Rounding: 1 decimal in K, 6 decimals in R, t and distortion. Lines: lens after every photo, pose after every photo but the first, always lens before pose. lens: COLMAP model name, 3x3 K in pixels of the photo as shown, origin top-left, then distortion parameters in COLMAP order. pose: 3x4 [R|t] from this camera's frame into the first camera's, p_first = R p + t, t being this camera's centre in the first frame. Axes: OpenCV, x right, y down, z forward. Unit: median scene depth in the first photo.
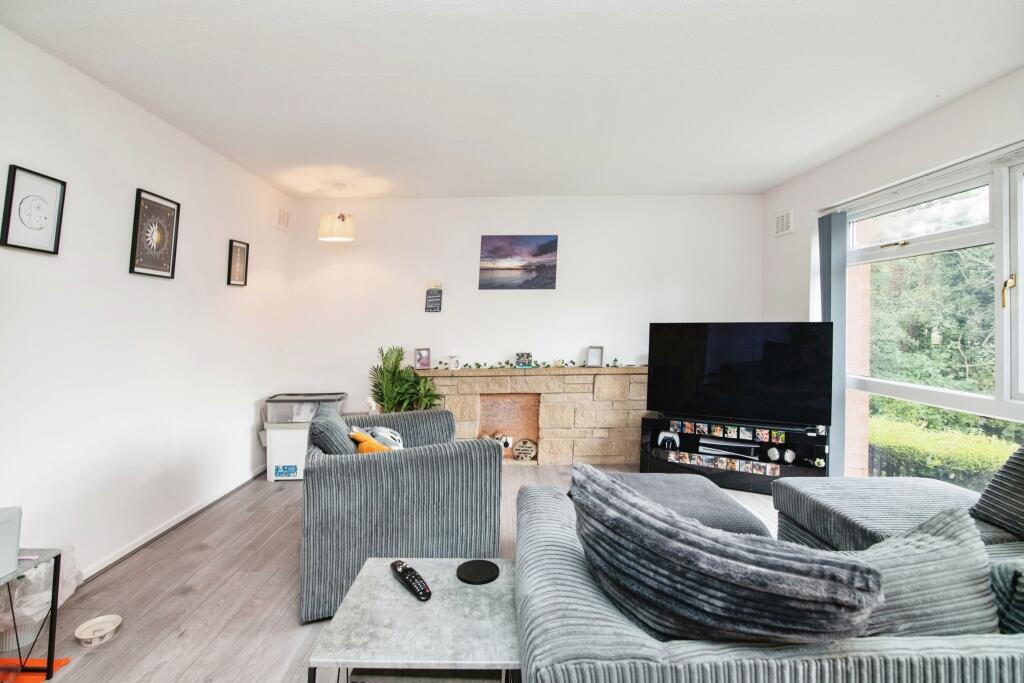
lens RADIAL K [[471.8, 0, 509.8], [0, 471.8, 326.5], [0, 0, 1]] dist [-0.018547, -0.000341]
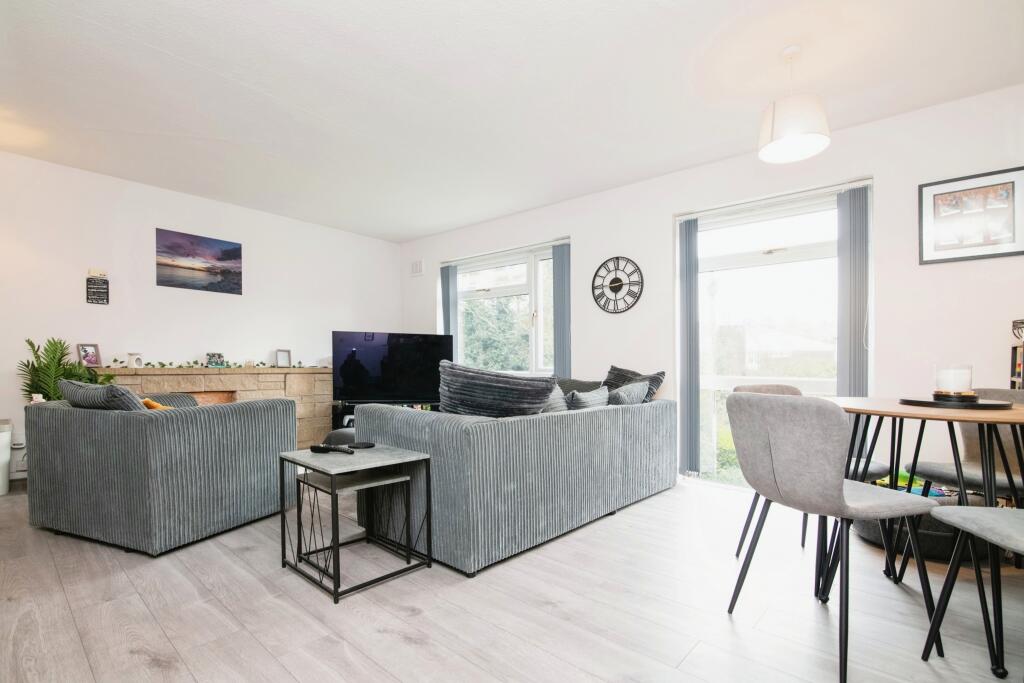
lens RADIAL K [[473.8, 0, 511.4], [0, 473.8, 381.7], [0, 0, 1]] dist [-0.002043, -0.000366]
pose [[0.650124, -0.018365, 0.759606, -0.335299], [-0.005110, 0.999580, 0.028541, 0.085723], [-0.759811, -0.022437, 0.649756, -0.161779]]
